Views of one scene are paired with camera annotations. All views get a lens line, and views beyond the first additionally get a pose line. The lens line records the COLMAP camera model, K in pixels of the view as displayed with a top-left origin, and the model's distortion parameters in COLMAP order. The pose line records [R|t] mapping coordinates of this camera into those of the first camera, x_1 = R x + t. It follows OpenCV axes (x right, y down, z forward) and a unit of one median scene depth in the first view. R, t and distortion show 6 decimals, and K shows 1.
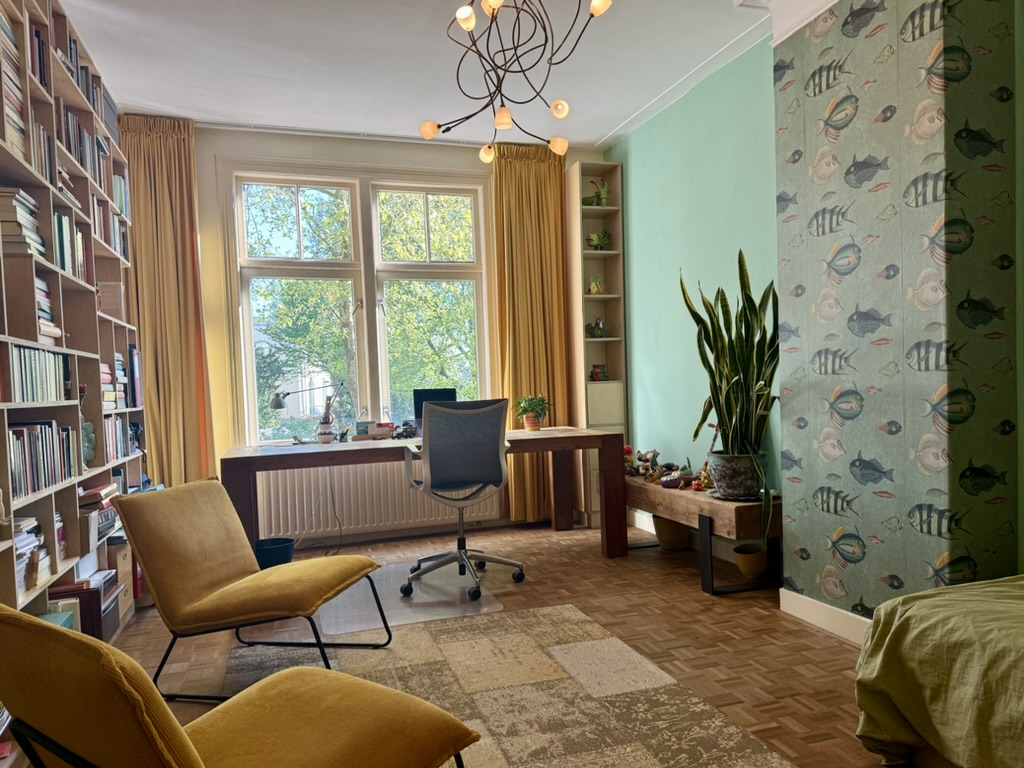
lens RADIAL K [[723.2, 0, 513.4], [0, 723.2, 408.9], [0, 0, 1]] dist [0.025002, 0.000120]
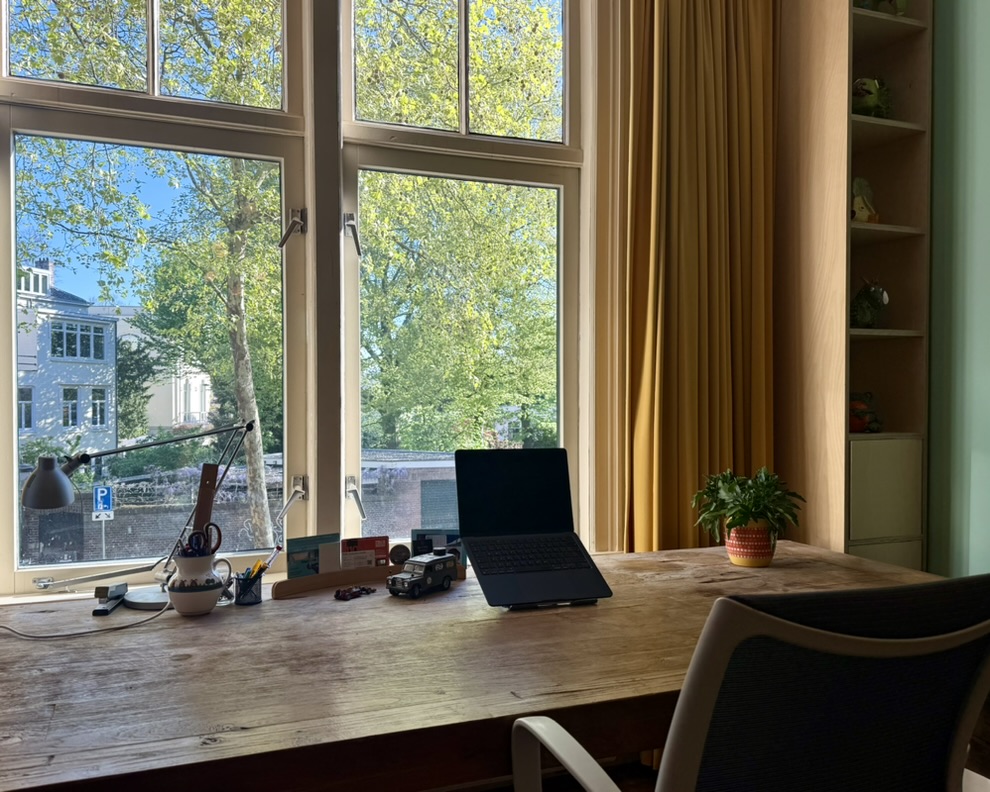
lens RADIAL K [[809.0, 0, 452.6], [0, 809.0, 395.5], [0, 0, 1]] dist [0.009301, 0.002253]
pose [[0.998475, 0.033374, 0.043970, -0.151806], [-0.031945, 0.998951, -0.032819, -0.039578], [-0.045019, 0.031364, 0.998494, 0.585743]]
